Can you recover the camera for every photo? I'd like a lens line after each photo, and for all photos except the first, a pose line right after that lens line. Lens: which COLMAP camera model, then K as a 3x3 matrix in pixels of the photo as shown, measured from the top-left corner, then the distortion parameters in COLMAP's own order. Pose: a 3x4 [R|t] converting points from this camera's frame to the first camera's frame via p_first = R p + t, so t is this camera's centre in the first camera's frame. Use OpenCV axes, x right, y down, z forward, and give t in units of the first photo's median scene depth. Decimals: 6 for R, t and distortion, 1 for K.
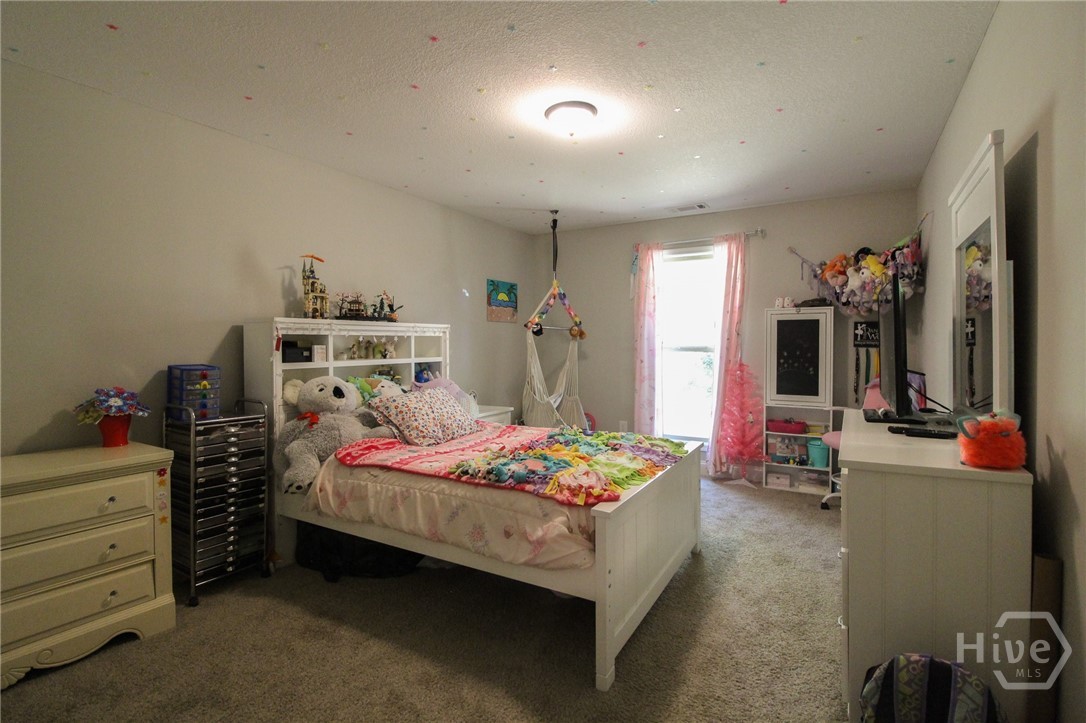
lens RADIAL K [[502.5, 0, 543.0], [0, 502.5, 354.7], [0, 0, 1]] dist [-0.004149, -0.009929]
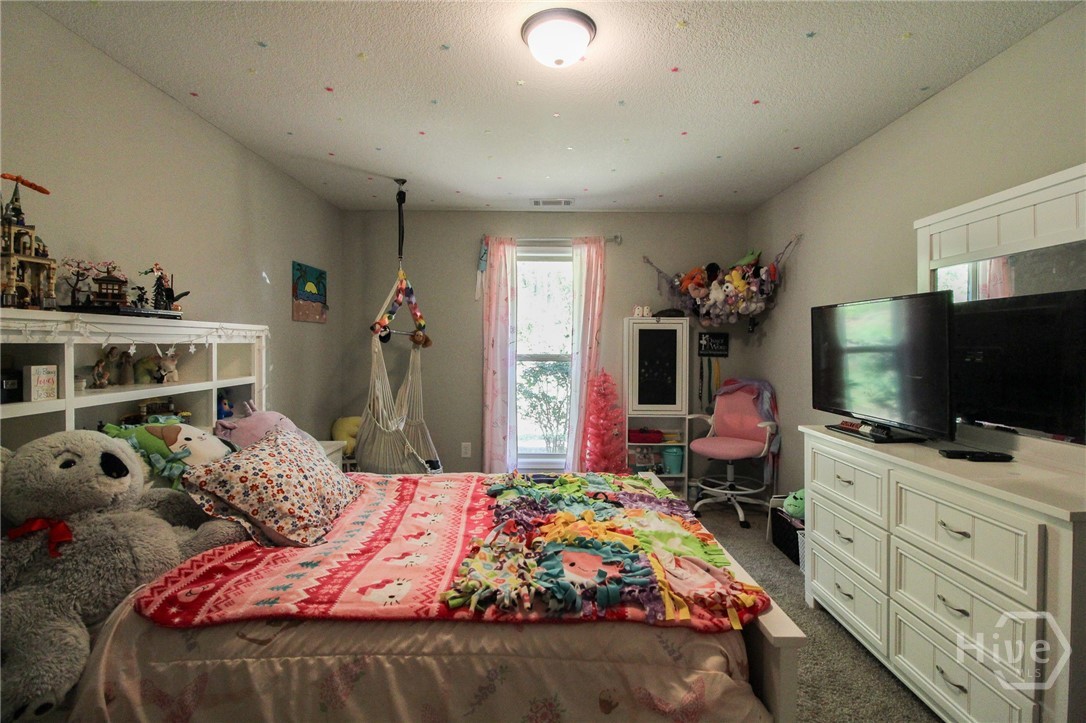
lens RADIAL K [[502.5, 0, 549.9], [0, 502.5, 353.5], [0, 0, 1]] dist [-0.004149, -0.009929]
pose [[0.862591, -0.002154, 0.505897, -0.216944], [0.005251, 0.999975, -0.004696, -0.020771], [-0.505874, 0.006707, 0.862581, 0.284684]]
